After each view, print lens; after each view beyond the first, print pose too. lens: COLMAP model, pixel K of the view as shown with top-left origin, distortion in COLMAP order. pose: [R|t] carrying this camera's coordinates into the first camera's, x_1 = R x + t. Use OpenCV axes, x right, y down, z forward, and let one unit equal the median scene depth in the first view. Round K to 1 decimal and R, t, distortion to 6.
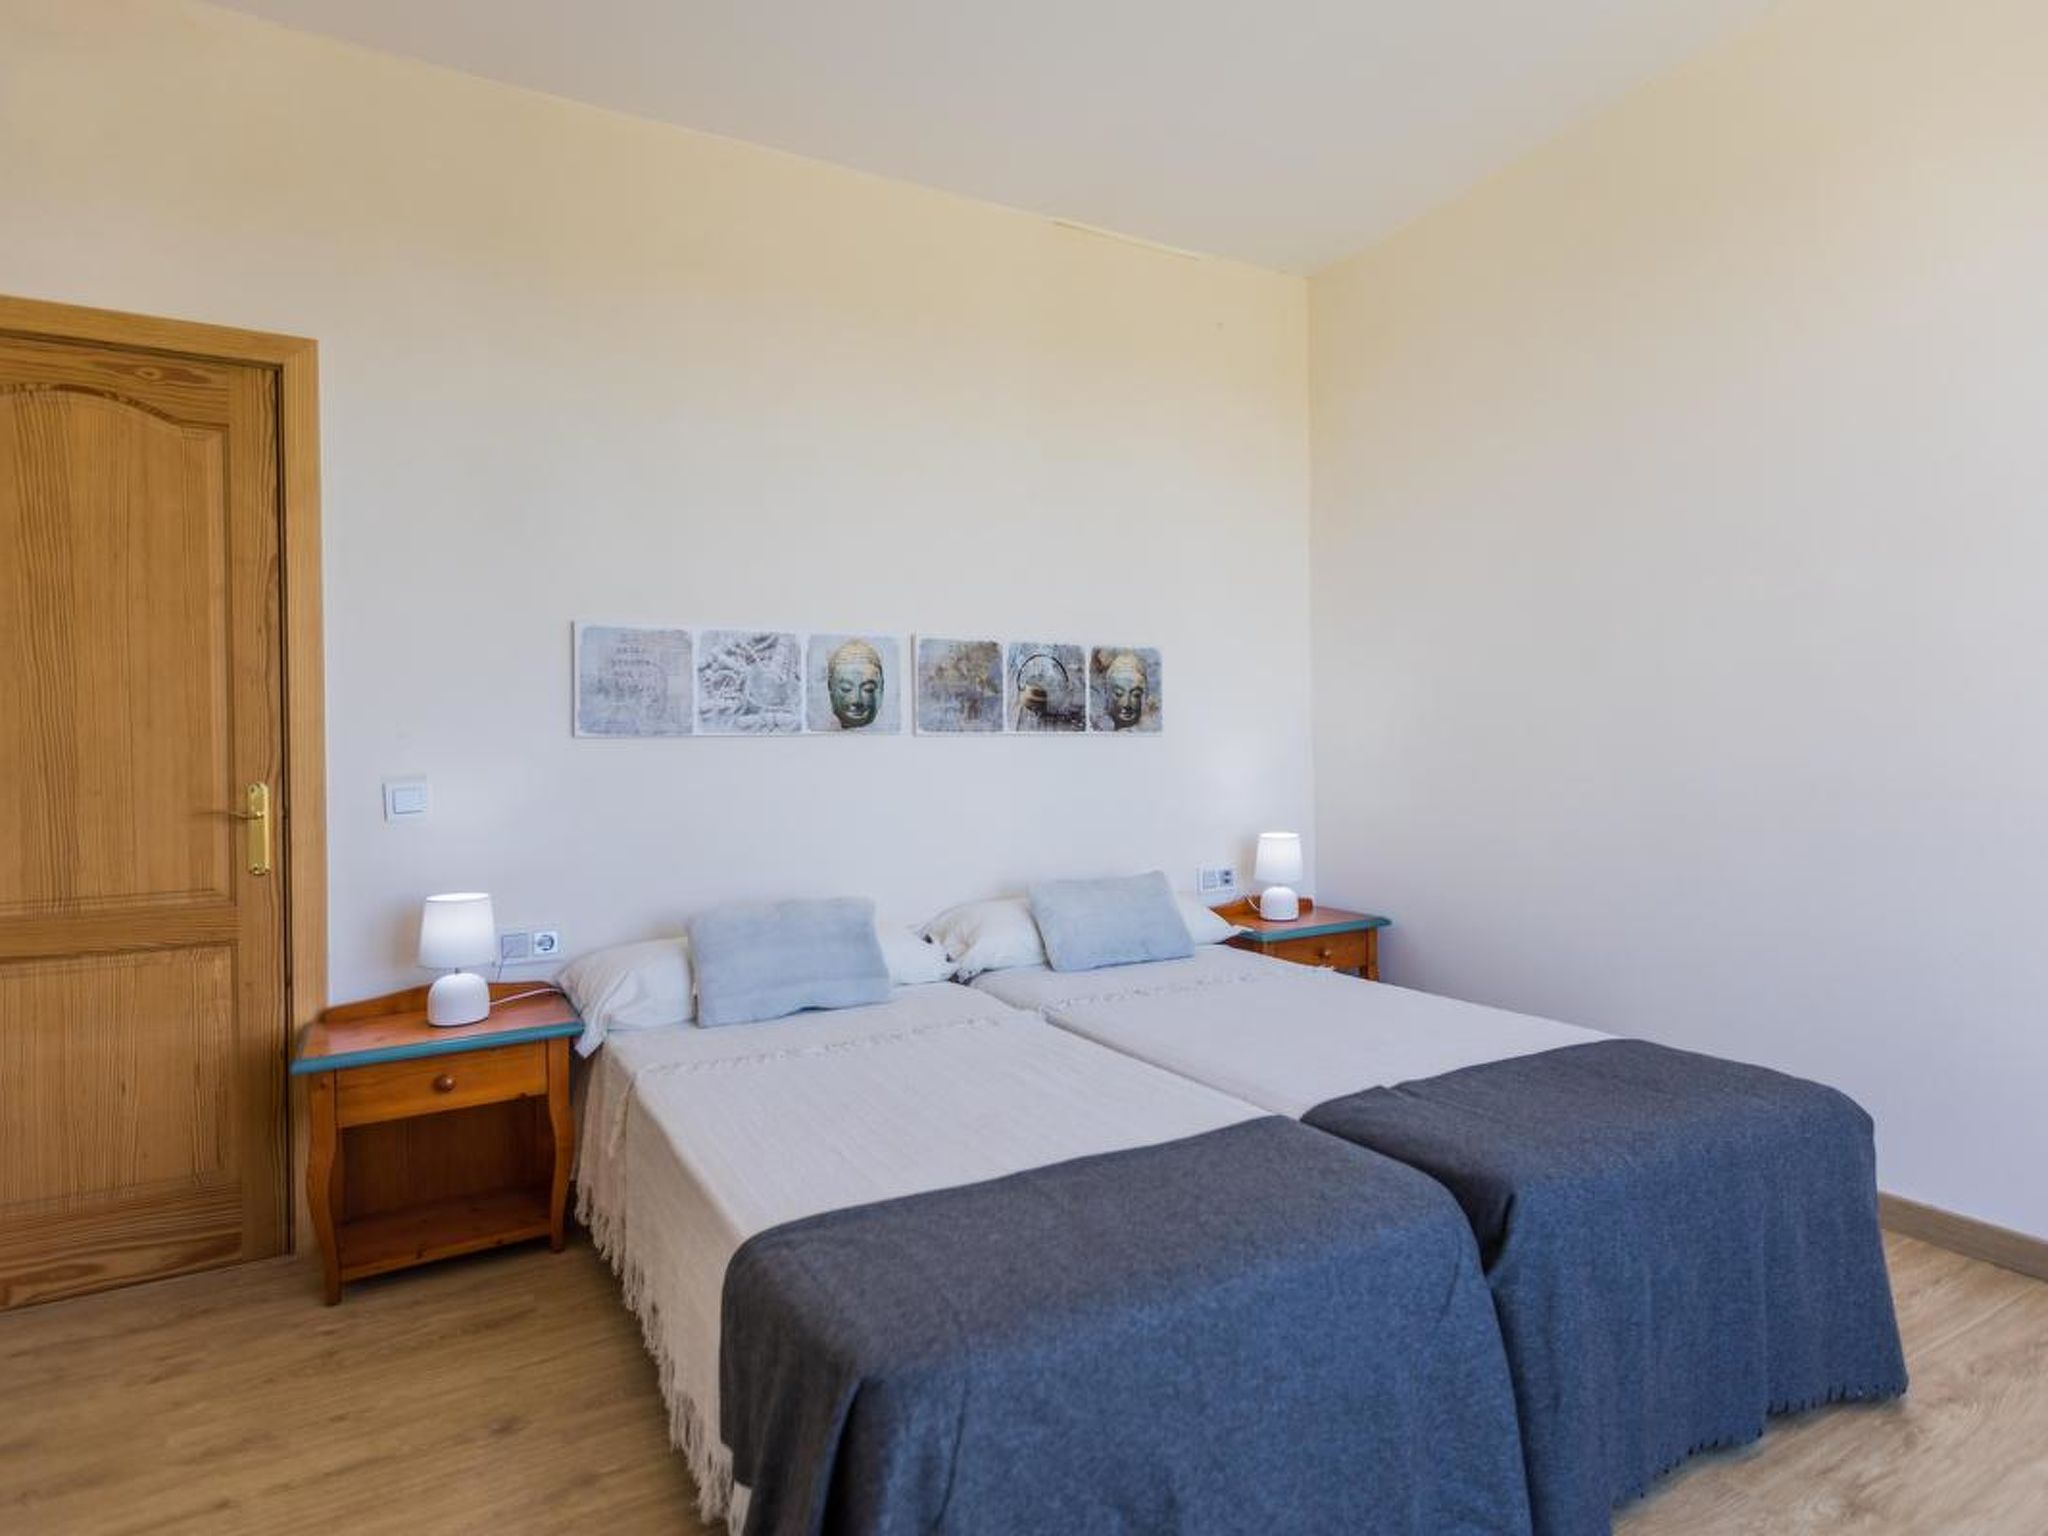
lens RADIAL K [[1106.6, 0, 1024.0], [0, 1106.6, 768.0], [0, 0, 1]] dist [-0.001531, 0.000351]
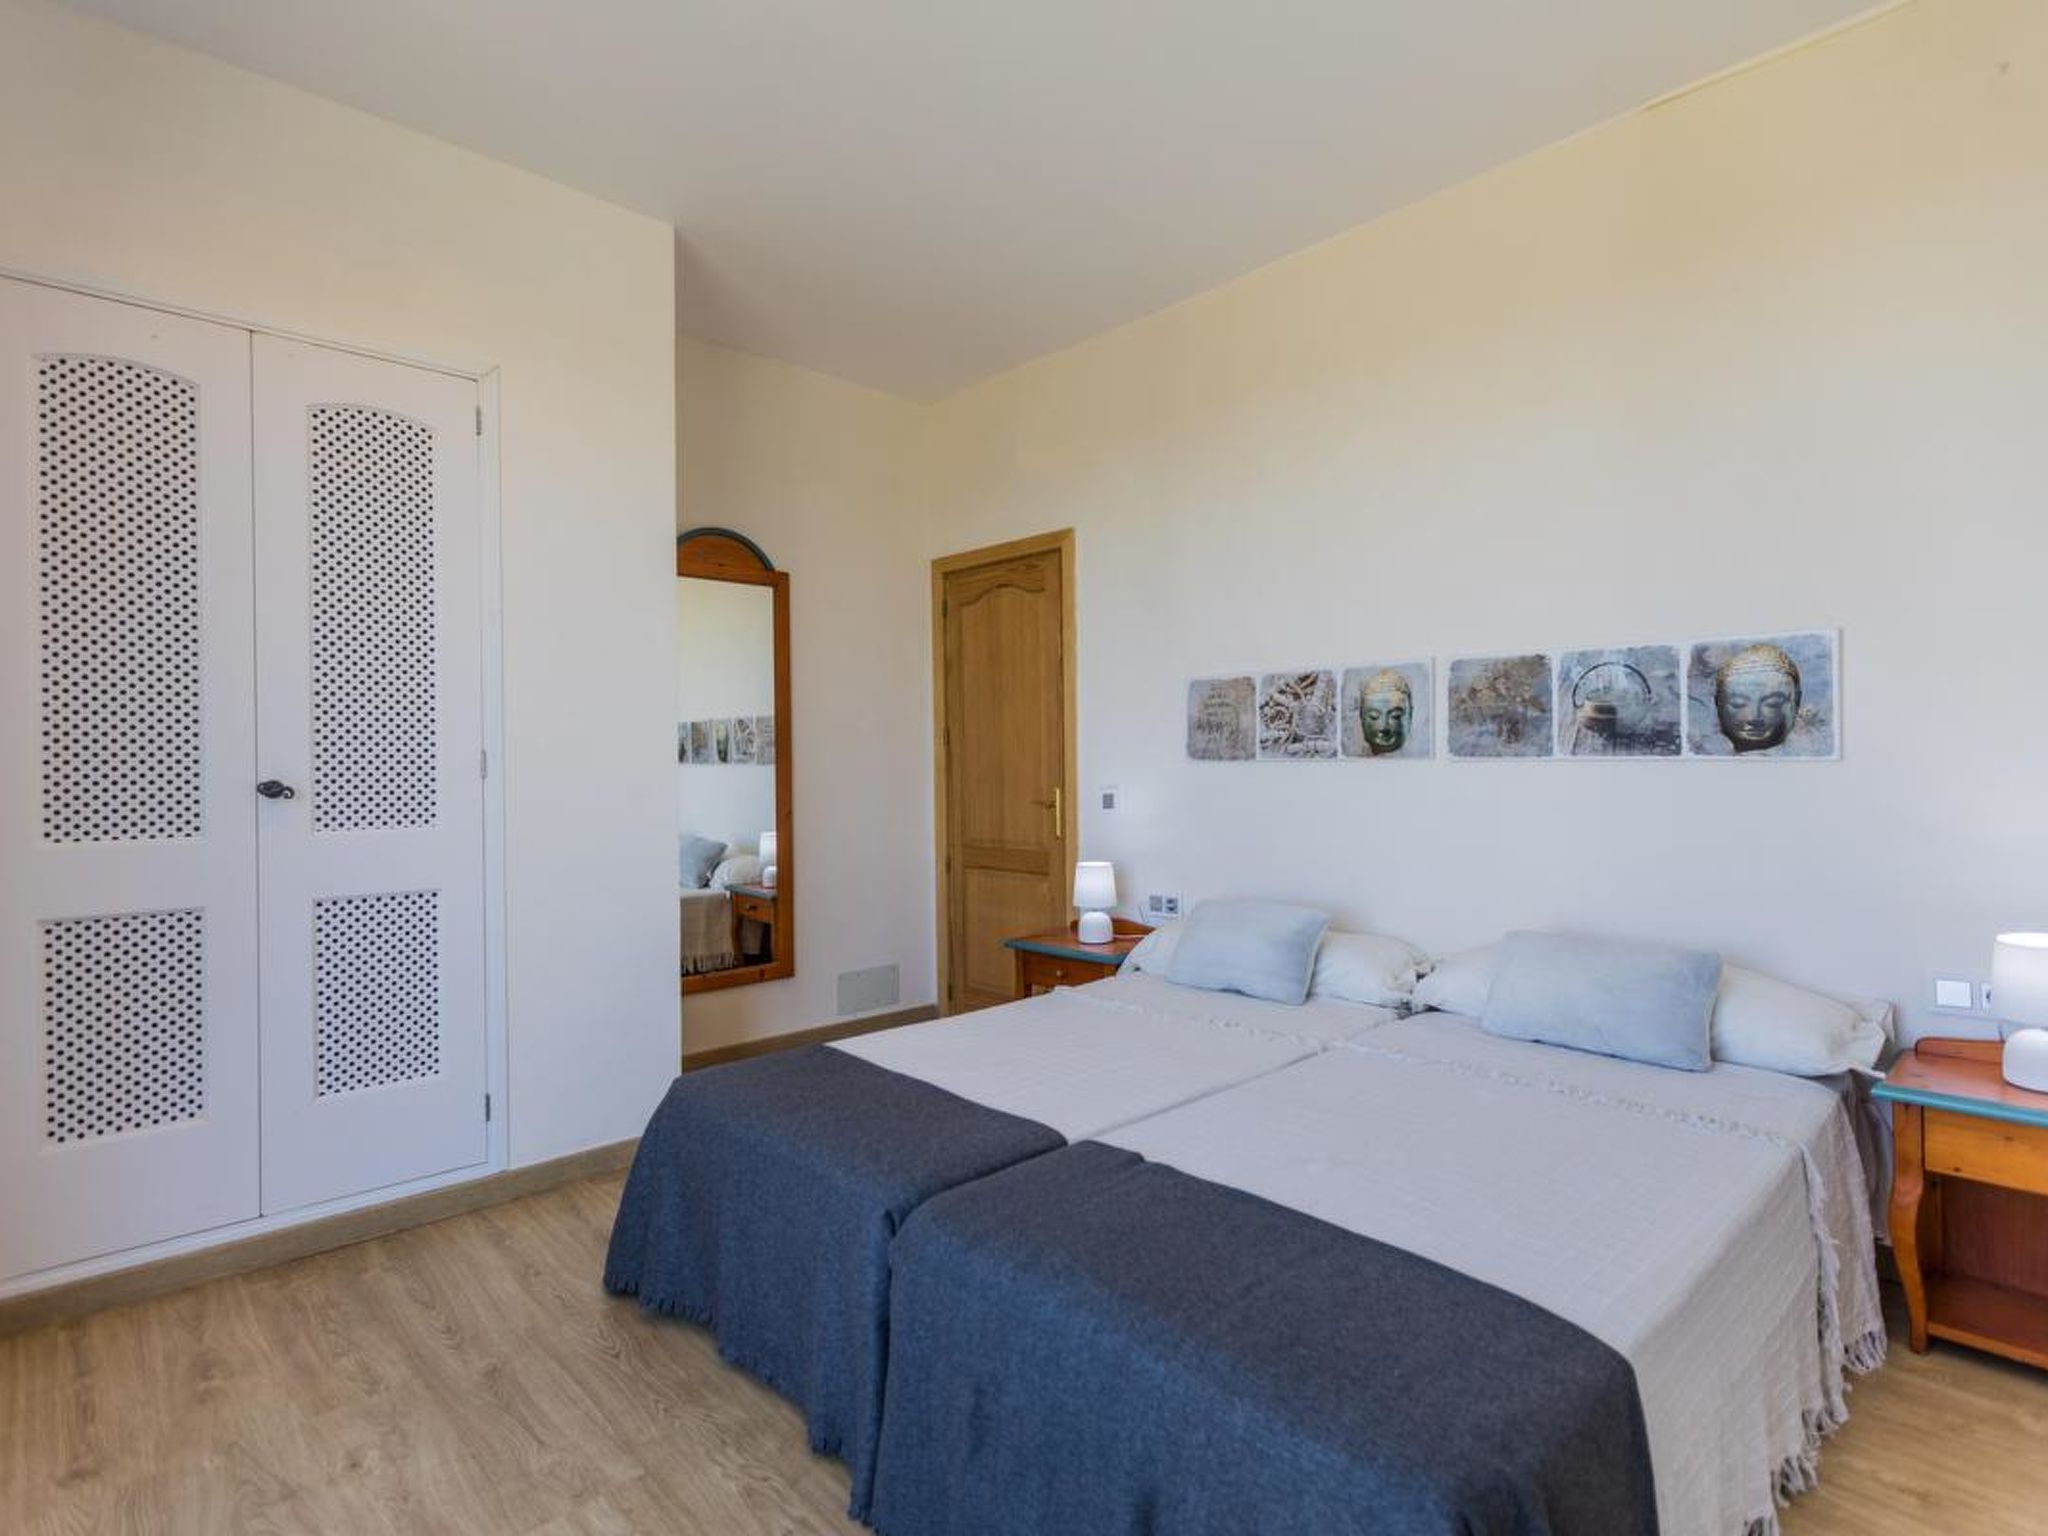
lens RADIAL K [[1077.0, 0, 1024.0], [0, 1077.0, 768.0], [0, 0, 1]] dist [0.005092, 0.000988]
pose [[0.235537, 0.028339, -0.971452, 0.770728], [0.000429, 0.999572, 0.029263, -0.052953], [0.971865, -0.007309, 0.235424, 0.429246]]
